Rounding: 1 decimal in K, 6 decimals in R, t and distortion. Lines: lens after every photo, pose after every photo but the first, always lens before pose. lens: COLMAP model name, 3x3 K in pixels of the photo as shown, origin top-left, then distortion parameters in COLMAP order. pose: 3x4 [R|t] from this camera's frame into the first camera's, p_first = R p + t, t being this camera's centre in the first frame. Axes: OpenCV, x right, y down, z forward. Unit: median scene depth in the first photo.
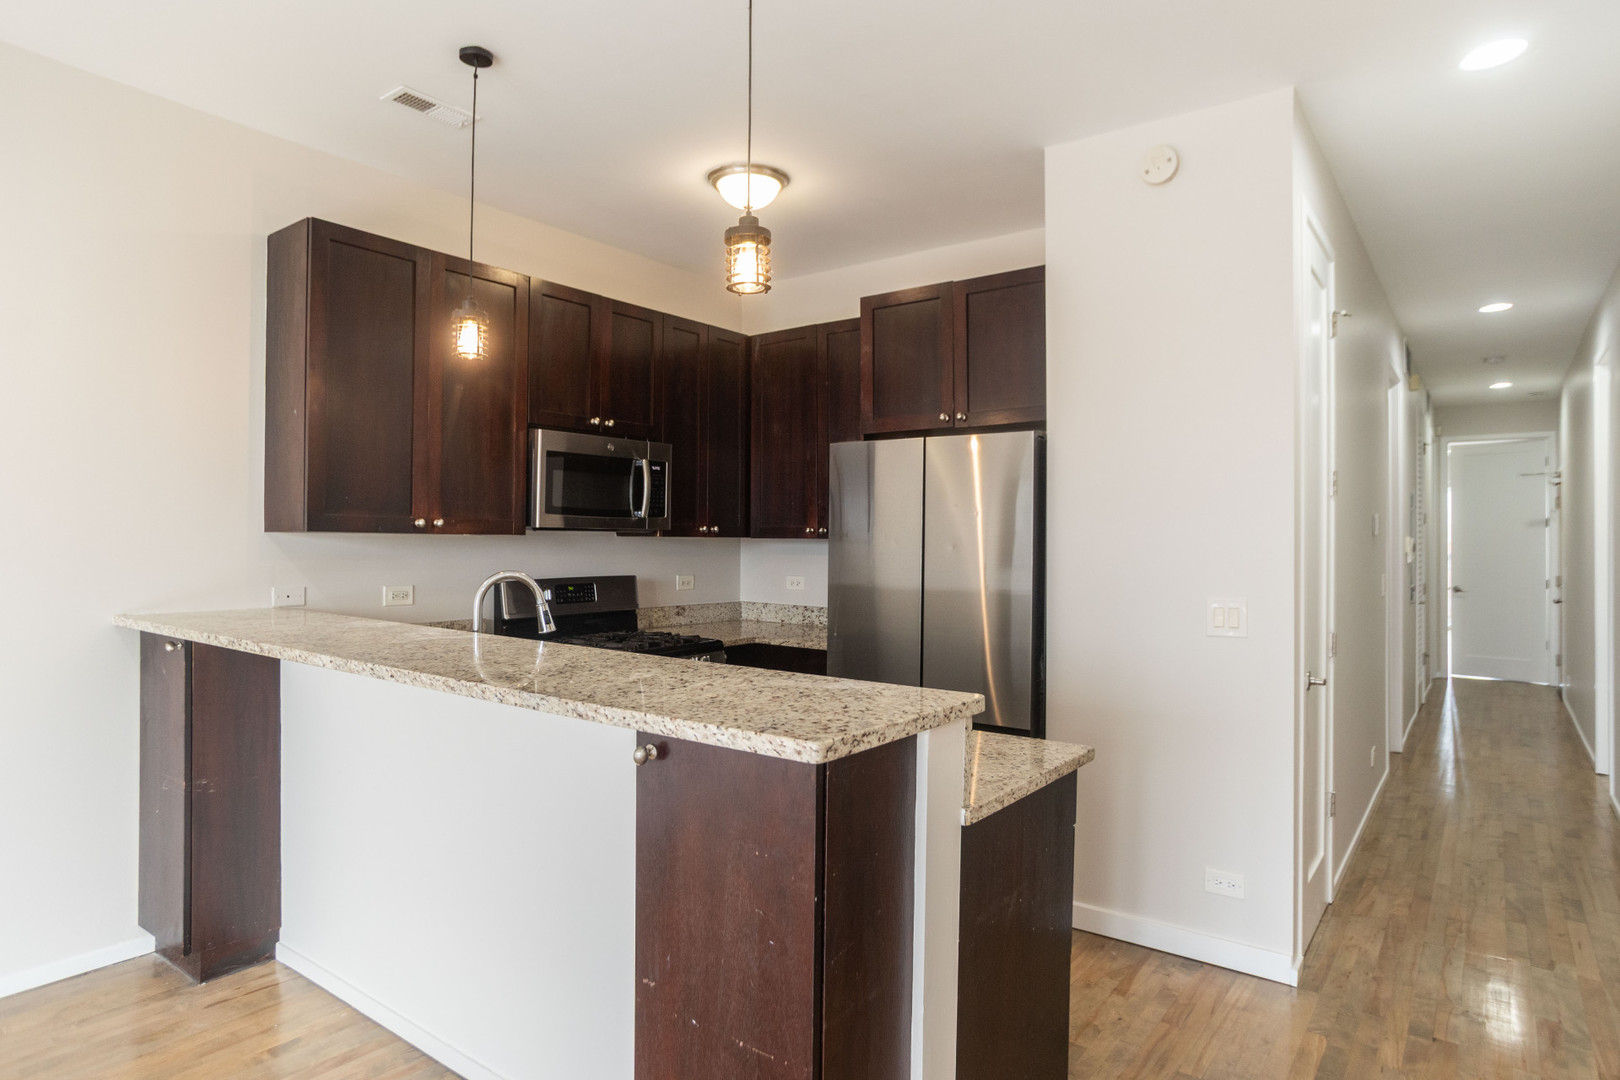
lens RADIAL K [[927.0, 0, 810.0], [0, 927.0, 540.0], [0, 0, 1]] dist [-0.063905, -0.000127]
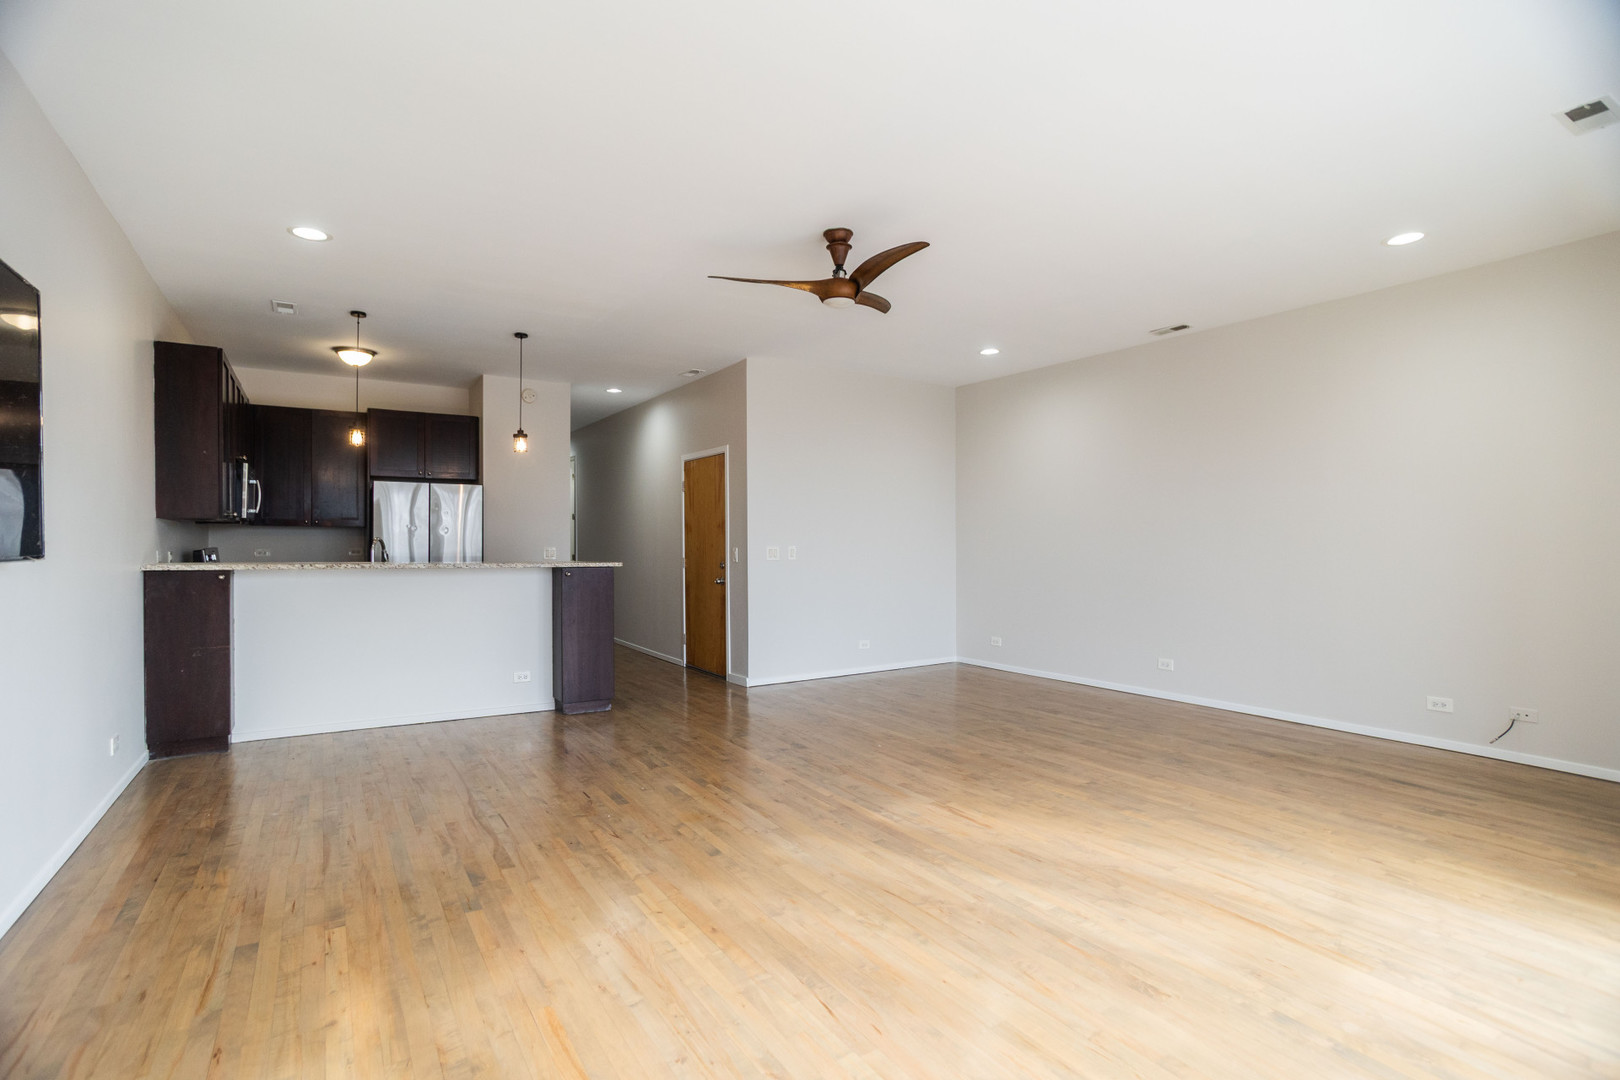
lens RADIAL K [[784.1, 0, 782.6], [0, 784.1, 537.4], [0, 0, 1]] dist [-0.004021, -0.000304]
pose [[0.394452, -0.003814, 0.918909, -1.246278], [0.002316, 0.999992, 0.003156, 0.020512], [-0.918914, 0.000884, 0.394458, -0.552232]]
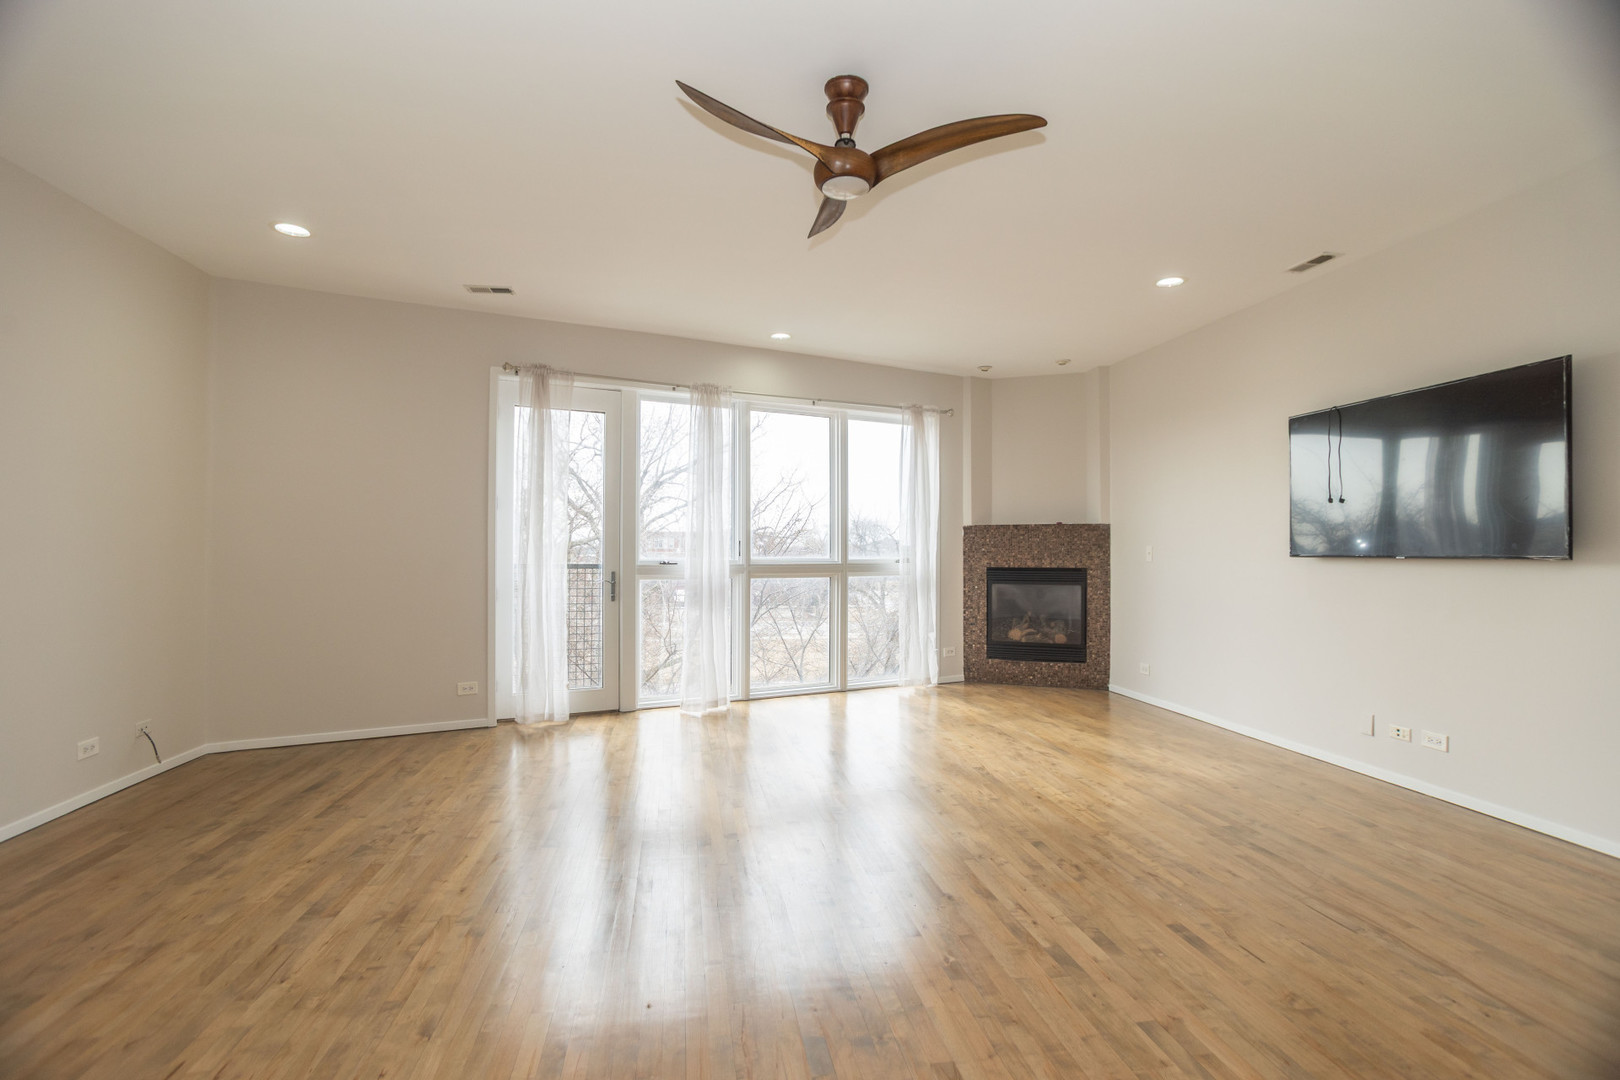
lens RADIAL K [[787.8, 0, 810.0], [0, 787.8, 540.0], [0, 0, 1]] dist [-0.076174, 0.000279]
pose [[-0.696997, -0.018460, -0.716836, 0.256228], [-0.006121, 0.999785, -0.019795, 0.039944], [0.717048, -0.009409, -0.696961, 0.246948]]
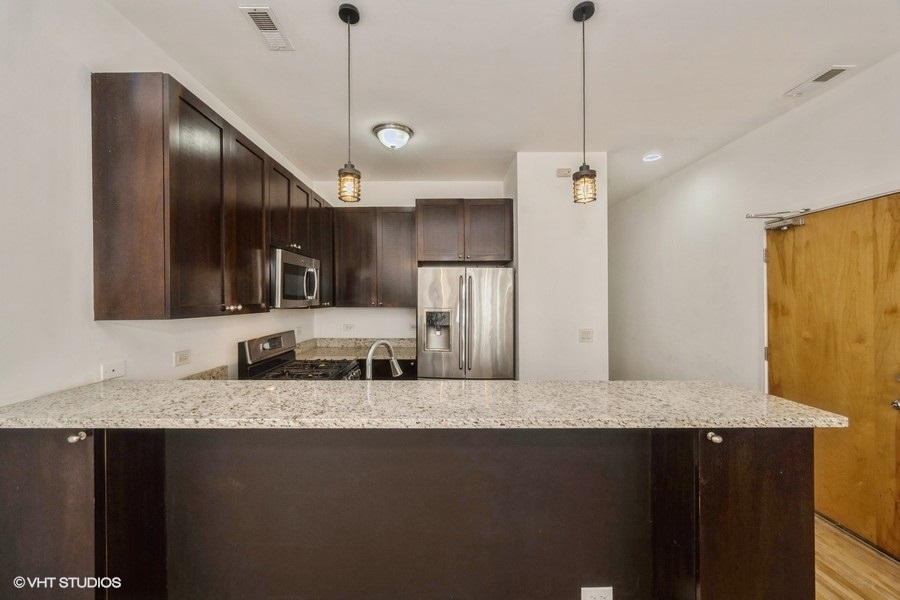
lens RADIAL K [[360.4, 0, 450.0], [0, 360.4, 300.0], [0, 0, 1]] dist [-0.002715, -0.000255]
pose [[0.800409, -0.015284, 0.599260, -0.426440], [0.009480, 0.999873, 0.012839, -0.032225], [-0.599380, -0.004596, 0.800452, 0.277272]]
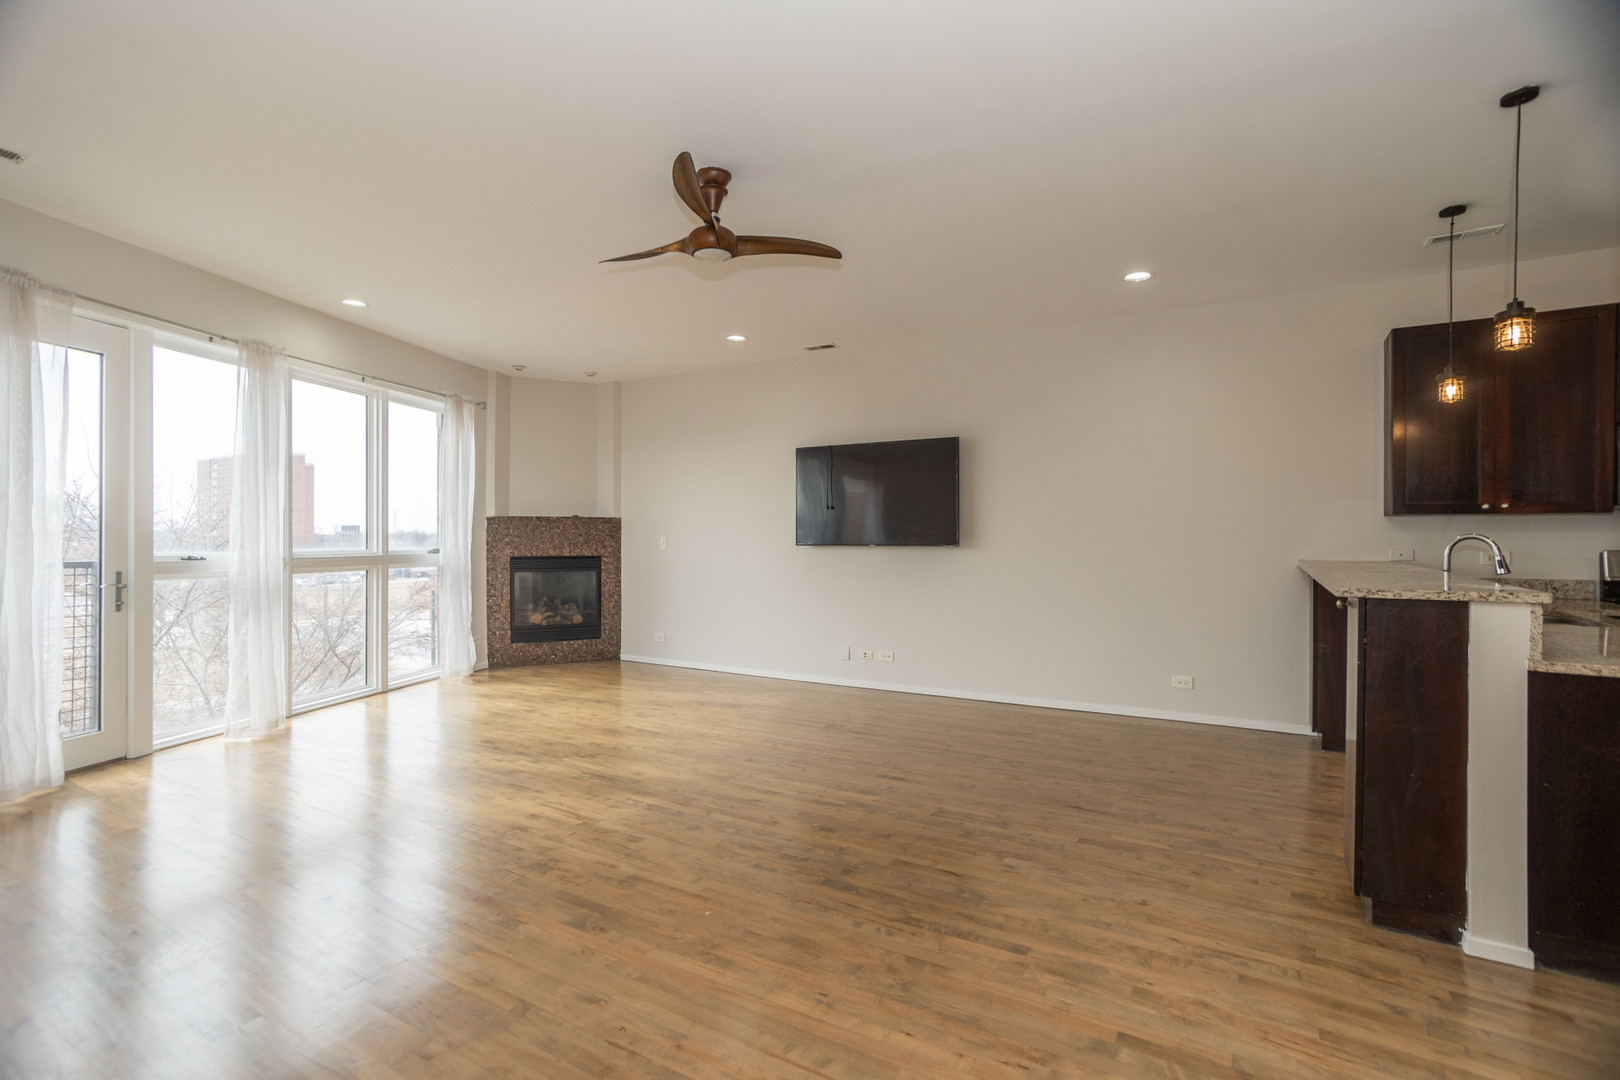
lens RADIAL K [[779.7, 0, 810.0], [0, 779.7, 540.0], [0, 0, 1]] dist [-0.002590, -0.000157]
pose [[0.088959, -0.006023, -0.996017, 0.627863], [0.000763, 0.999982, -0.005978, 0.036053], [0.996035, -0.000228, 0.088962, -0.176784]]
